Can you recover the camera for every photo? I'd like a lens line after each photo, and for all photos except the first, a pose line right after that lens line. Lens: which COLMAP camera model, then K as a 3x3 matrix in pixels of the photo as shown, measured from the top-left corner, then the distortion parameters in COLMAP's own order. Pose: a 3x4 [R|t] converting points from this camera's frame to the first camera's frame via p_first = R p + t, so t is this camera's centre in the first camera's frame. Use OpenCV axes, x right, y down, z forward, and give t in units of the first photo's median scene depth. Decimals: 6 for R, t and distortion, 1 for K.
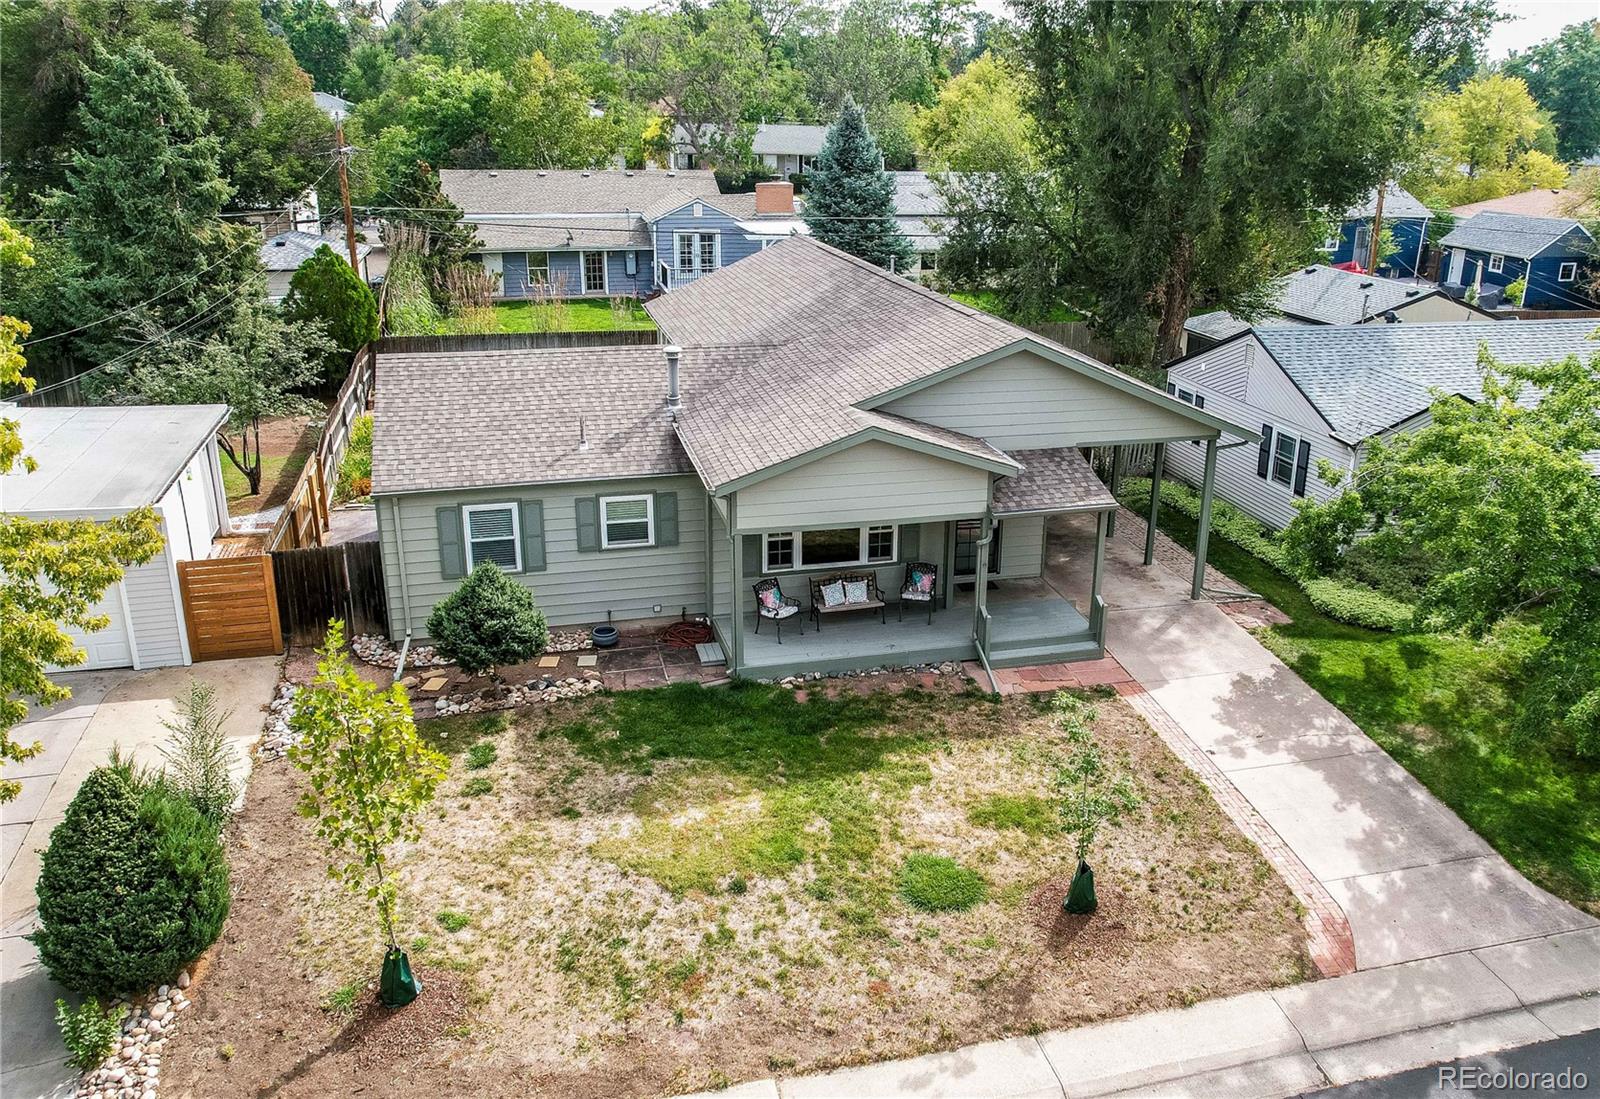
lens RADIAL K [[1256.8, 0, 858.4], [0, 1256.8, 549.6], [0, 0, 1]] dist [-0.031670, 0.006691]
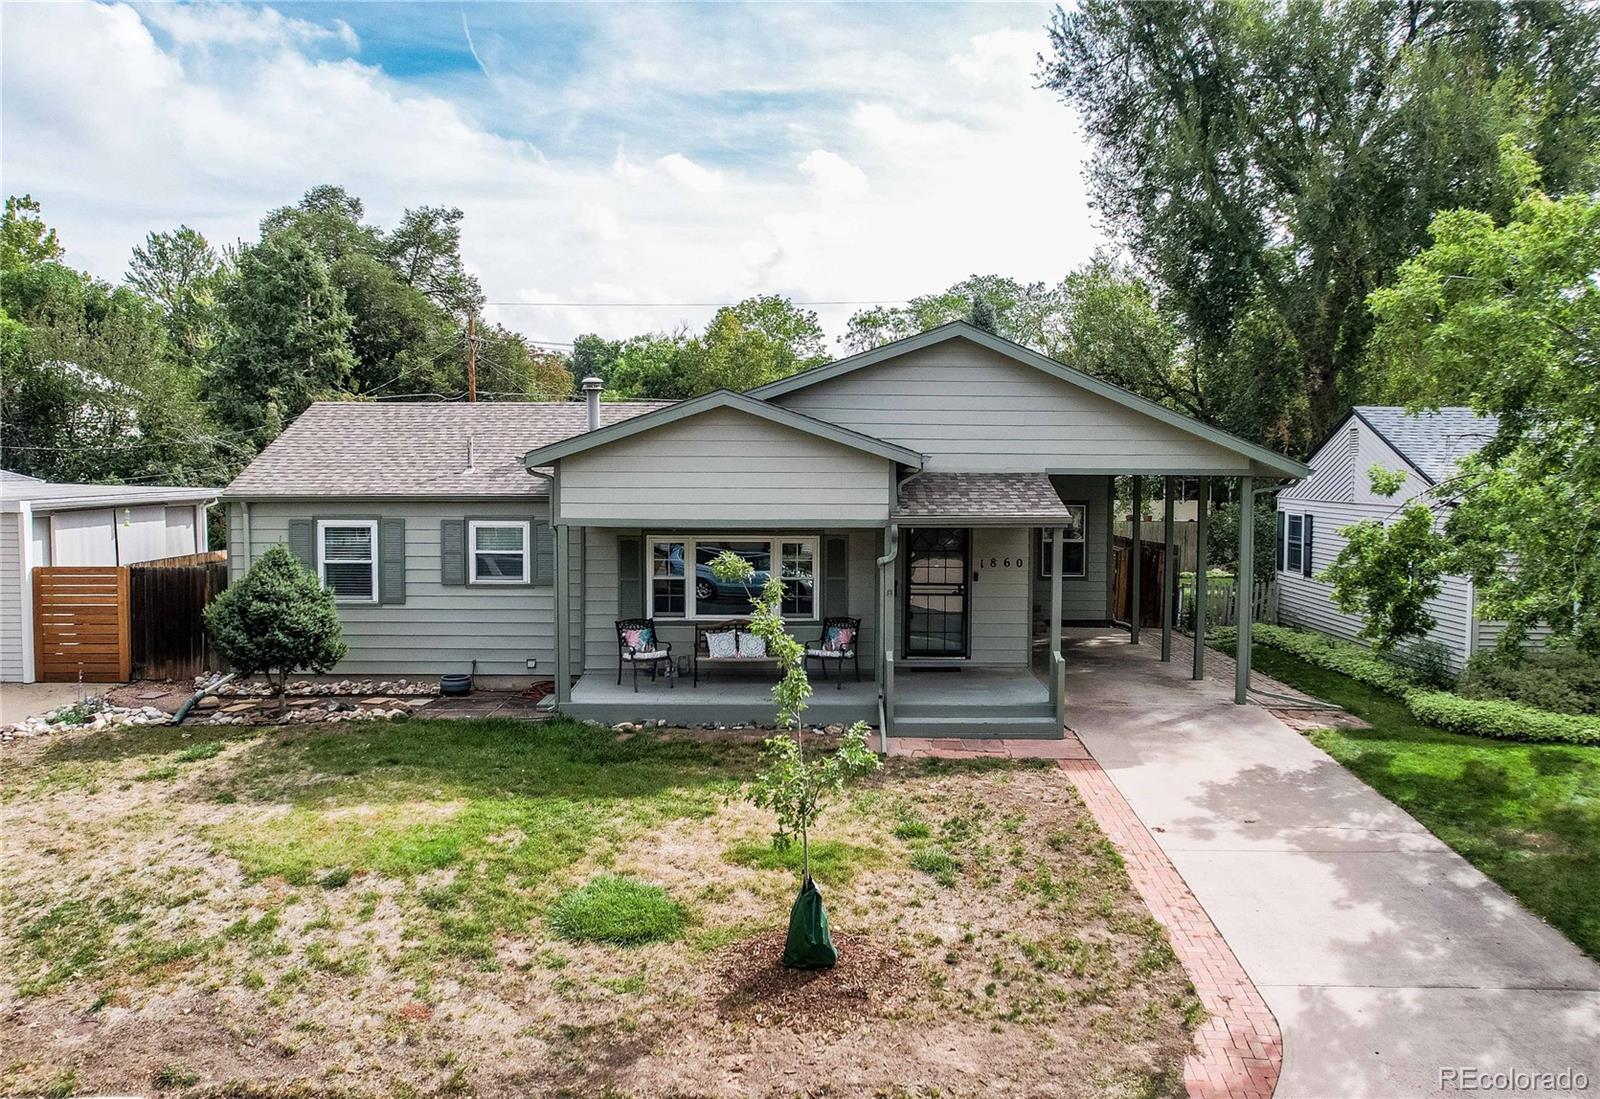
lens RADIAL K [[1229.0, 0, 793.6], [0, 1229.0, 554.5], [0, 0, 1]] dist [-0.056025, 0.059792]
pose [[0.961303, 0.005570, -0.275438, 0.278994], [-0.078620, 0.963766, -0.254901, 0.205509], [0.264038, 0.266692, 0.926908, 0.323929]]
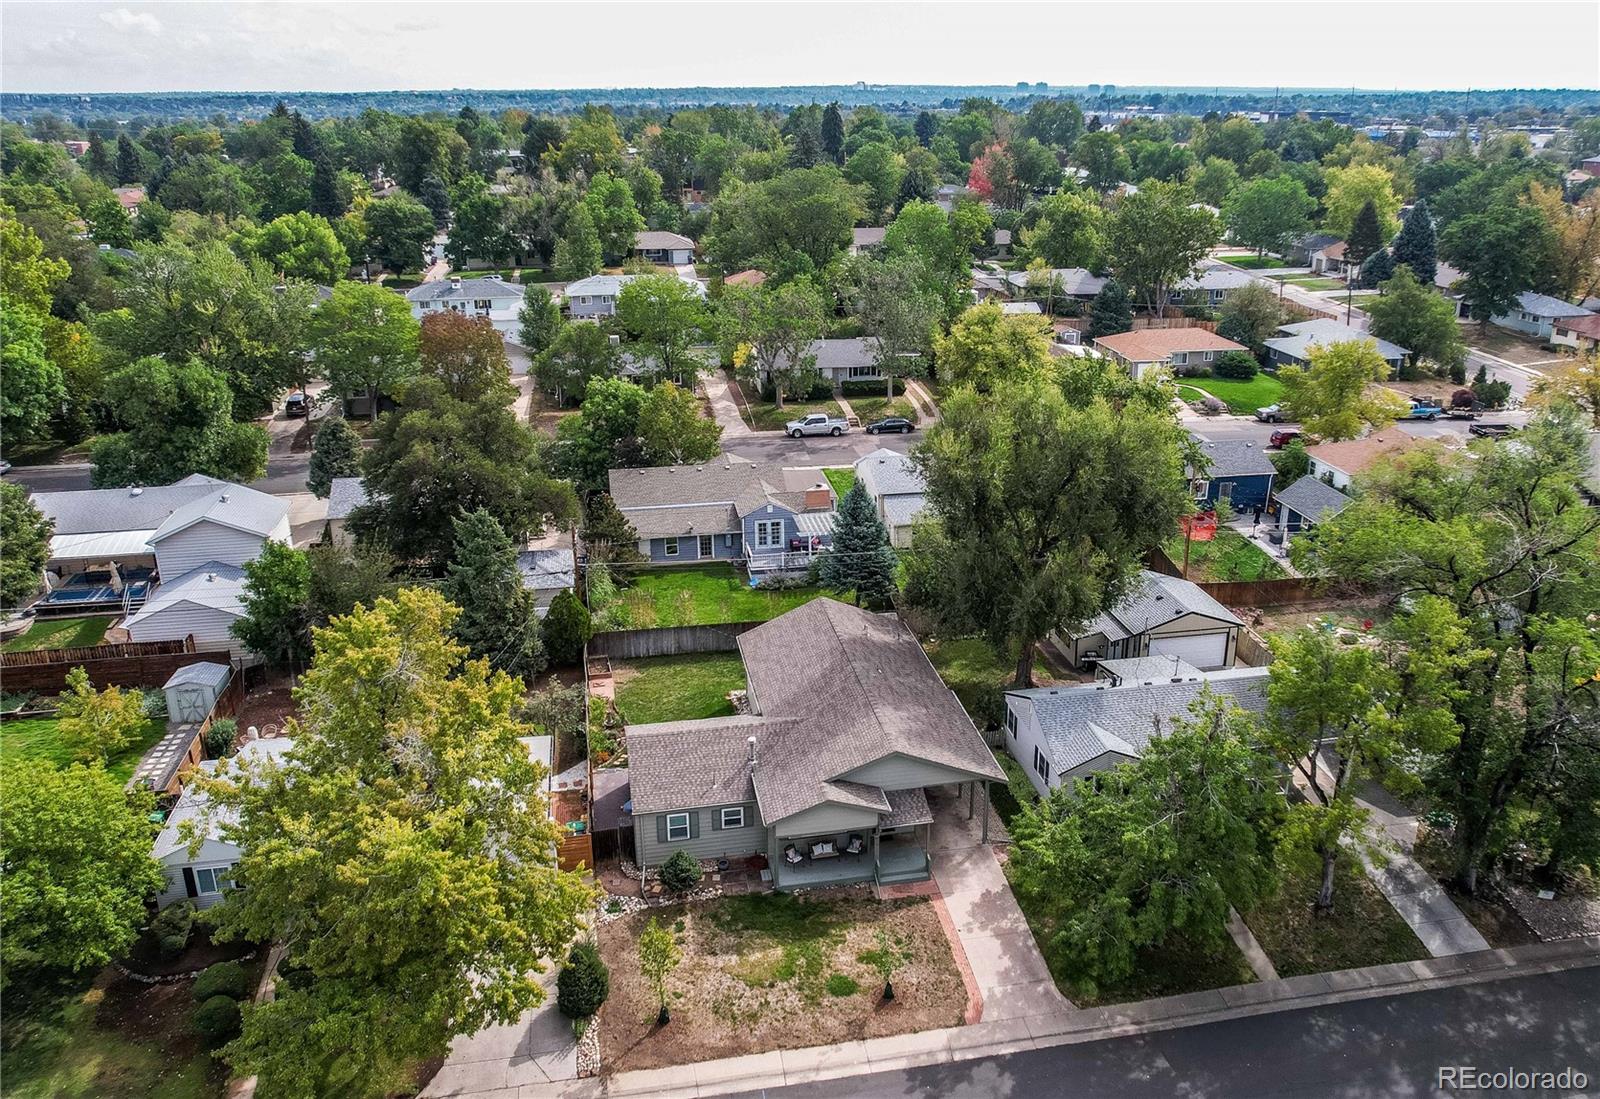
lens RADIAL K [[1183.2, 0, 829.0], [0, 1183.2, 548.0], [0, 0, 1]] dist [-0.029918, 0.000504]
pose [[0.996275, 0.004813, -0.086096, 0.225268], [-0.005212, 0.999977, -0.004406, -0.619699], [0.086073, 0.004838, 0.996277, -1.454208]]
